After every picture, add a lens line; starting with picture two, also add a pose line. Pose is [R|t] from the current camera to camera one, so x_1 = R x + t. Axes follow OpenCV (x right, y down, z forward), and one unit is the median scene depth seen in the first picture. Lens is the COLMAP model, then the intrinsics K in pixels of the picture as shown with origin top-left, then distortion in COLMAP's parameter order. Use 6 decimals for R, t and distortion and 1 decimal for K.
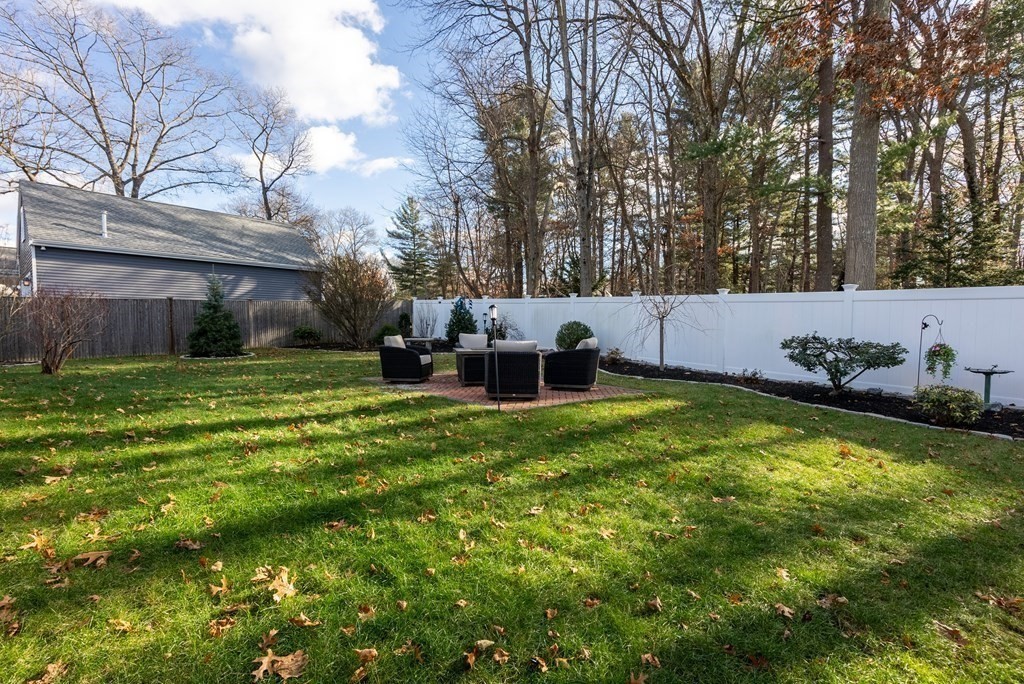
lens RADIAL K [[468.0, 0, 512.0], [0, 468.0, 342.0], [0, 0, 1]] dist [-0.000009, -0.000130]
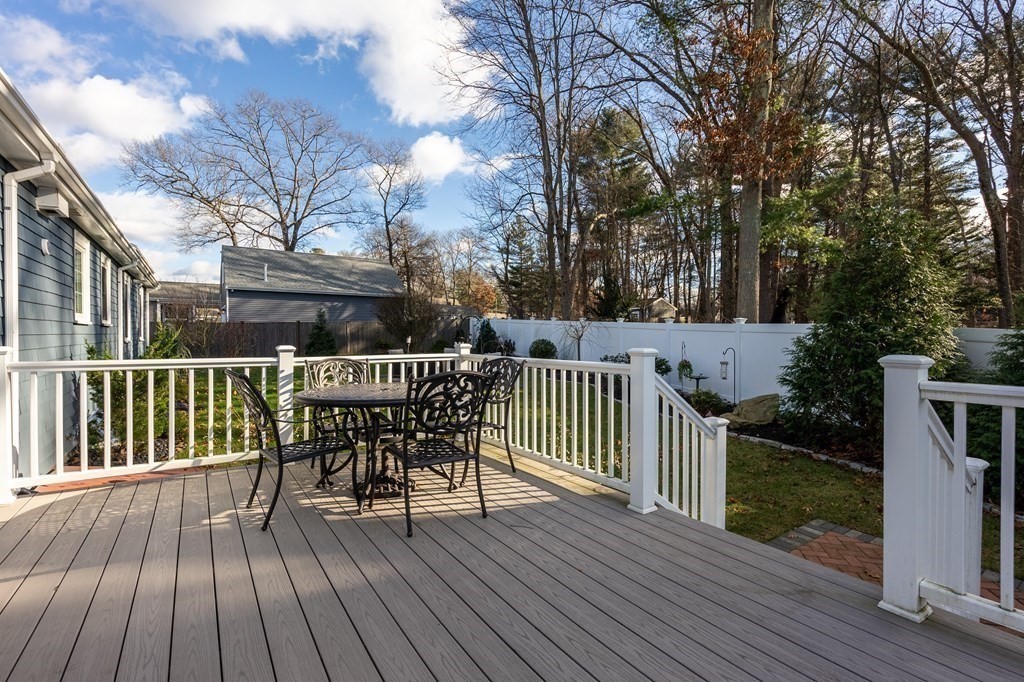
lens RADIAL K [[474.5, 0, 514.2], [0, 474.5, 339.5], [0, 0, 1]] dist [-0.011356, 0.000159]
pose [[0.966501, 0.006248, -0.256586, 0.141045], [-0.011785, 0.999729, -0.020051, -0.004739], [0.256391, 0.022403, 0.966314, -0.127271]]
